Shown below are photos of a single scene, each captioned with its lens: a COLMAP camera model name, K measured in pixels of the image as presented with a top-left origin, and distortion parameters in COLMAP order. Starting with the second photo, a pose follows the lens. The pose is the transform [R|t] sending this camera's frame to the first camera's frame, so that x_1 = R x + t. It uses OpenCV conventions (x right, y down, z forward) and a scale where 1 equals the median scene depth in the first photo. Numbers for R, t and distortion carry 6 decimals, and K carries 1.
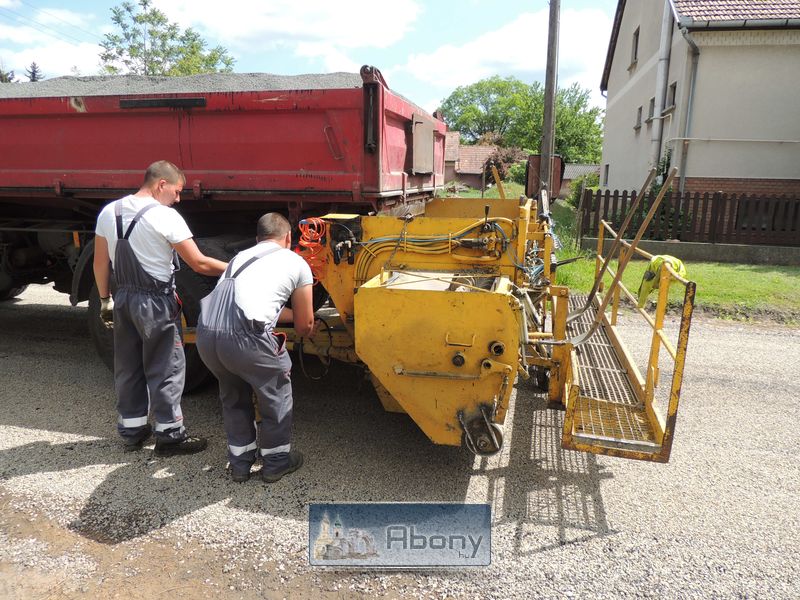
lens RADIAL K [[571.0, 0, 400.0], [0, 571.0, 300.0], [0, 0, 1]] dist [-0.001379, -0.014595]
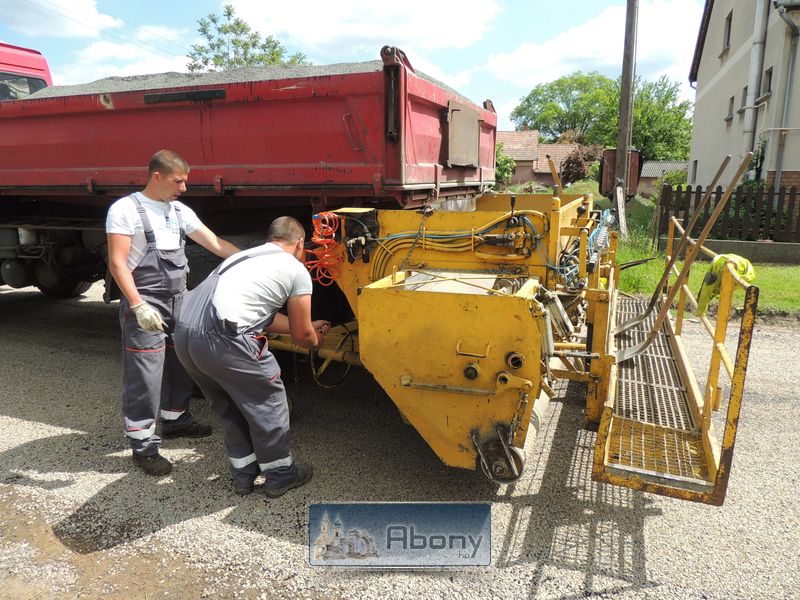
lens RADIAL K [[571.0, 0, 400.0], [0, 571.0, 300.0], [0, 0, 1]] dist [-0.001379, -0.014595]
pose [[0.990958, 0.013480, -0.133491, 0.087339], [-0.013875, 0.999902, -0.002029, -0.002017], [0.133450, 0.003863, 0.991048, 0.094750]]
